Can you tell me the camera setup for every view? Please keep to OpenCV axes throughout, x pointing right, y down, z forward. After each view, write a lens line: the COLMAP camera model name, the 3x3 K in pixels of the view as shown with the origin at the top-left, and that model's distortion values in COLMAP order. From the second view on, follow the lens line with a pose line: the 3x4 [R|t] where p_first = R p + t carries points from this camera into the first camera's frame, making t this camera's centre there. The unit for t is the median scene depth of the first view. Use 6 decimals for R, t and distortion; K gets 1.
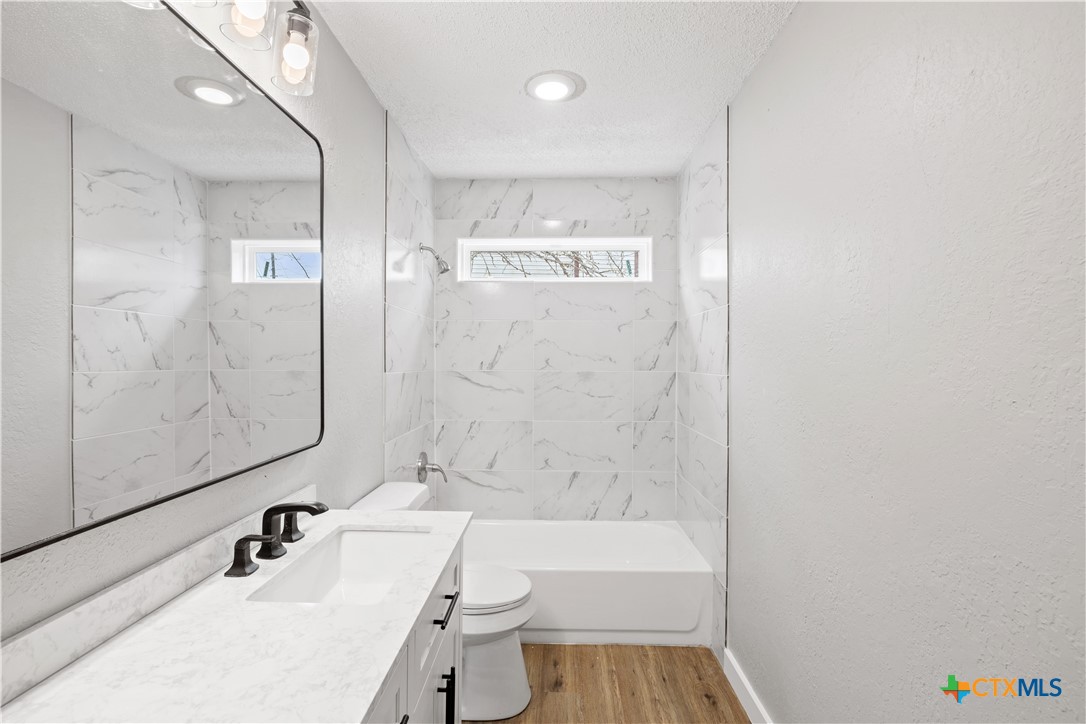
lens RADIAL K [[511.4, 0, 543.0], [0, 511.4, 362.0], [0, 0, 1]] dist [-0.006068, 0.000598]
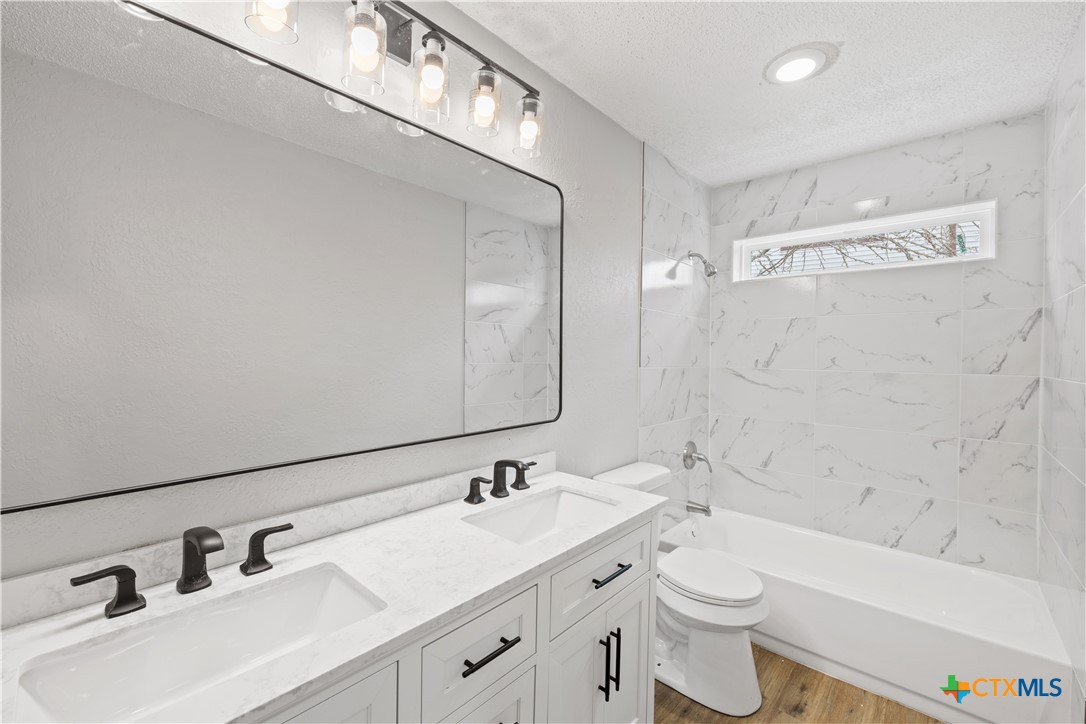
lens RADIAL K [[452.3, 0, 541.7], [0, 452.3, 357.5], [0, 0, 1]] dist [-0.000594, -0.000060]
pose [[0.764446, 0.010273, -0.644606, 0.148735], [-0.013137, 0.999914, 0.000356, 0.000244], [0.644554, 0.008196, 0.764514, 0.053781]]
